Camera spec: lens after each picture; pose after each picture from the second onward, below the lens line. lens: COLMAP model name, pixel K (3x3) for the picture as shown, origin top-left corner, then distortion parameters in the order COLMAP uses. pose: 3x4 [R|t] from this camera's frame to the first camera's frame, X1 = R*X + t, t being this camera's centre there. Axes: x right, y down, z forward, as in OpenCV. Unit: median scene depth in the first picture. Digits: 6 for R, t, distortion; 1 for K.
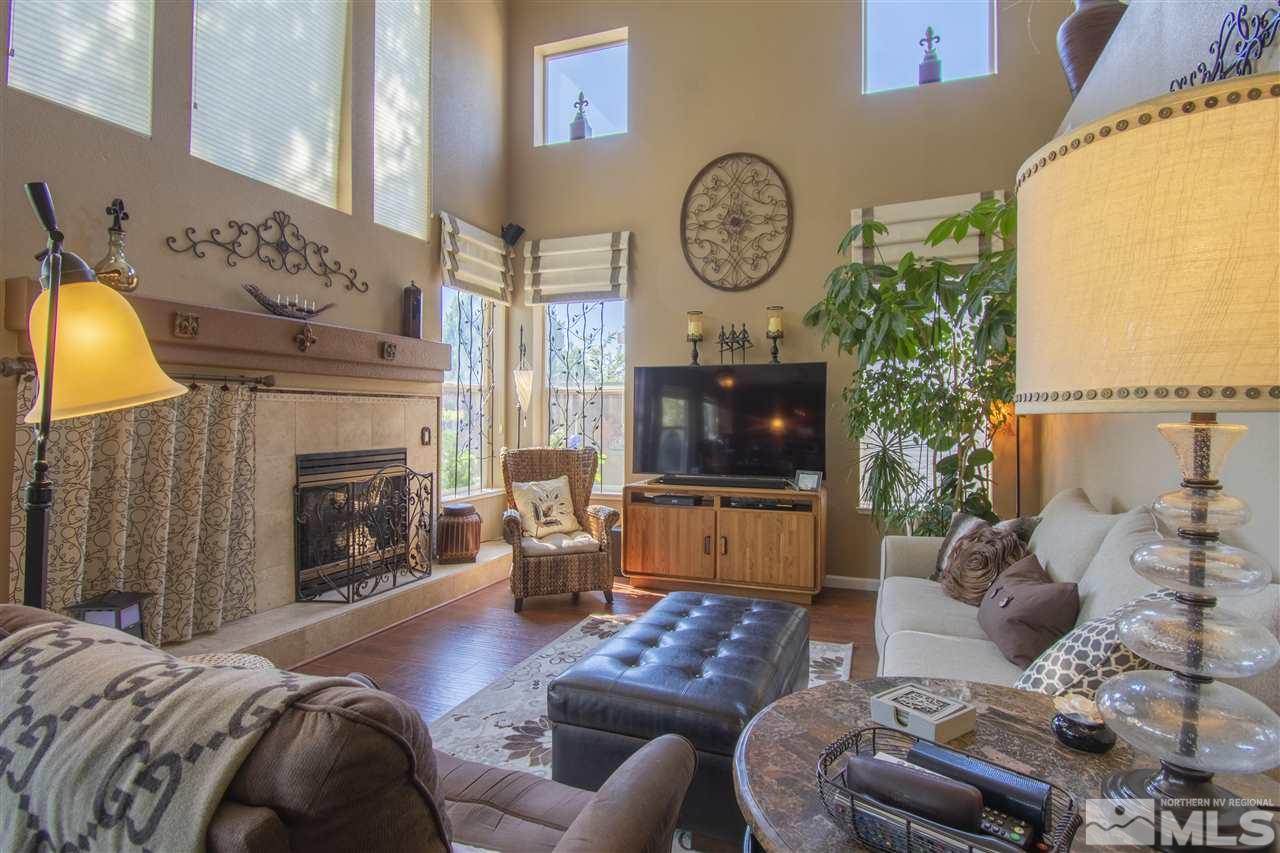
lens RADIAL K [[656.5, 0, 636.2], [0, 656.5, 419.8], [0, 0, 1]] dist [0.004958, -0.009605]
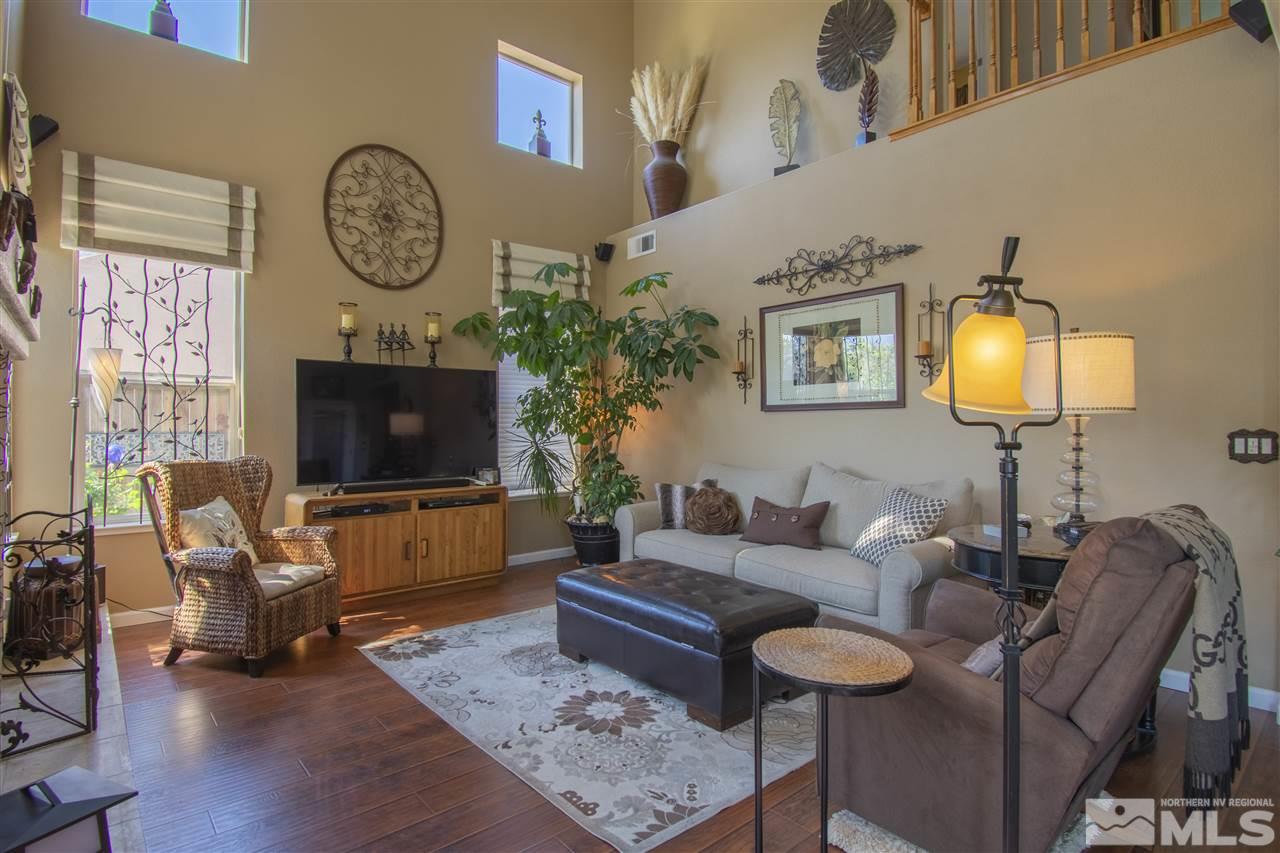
lens RADIAL K [[656.5, 0, 636.5], [0, 656.5, 422.8], [0, 0, 1]] dist [0.004958, -0.009605]
pose [[0.477928, -0.000891, 0.878399, -0.533587], [0.004444, 0.999989, -0.001404, 0.004507], [-0.878388, 0.004575, 0.477926, 0.219260]]
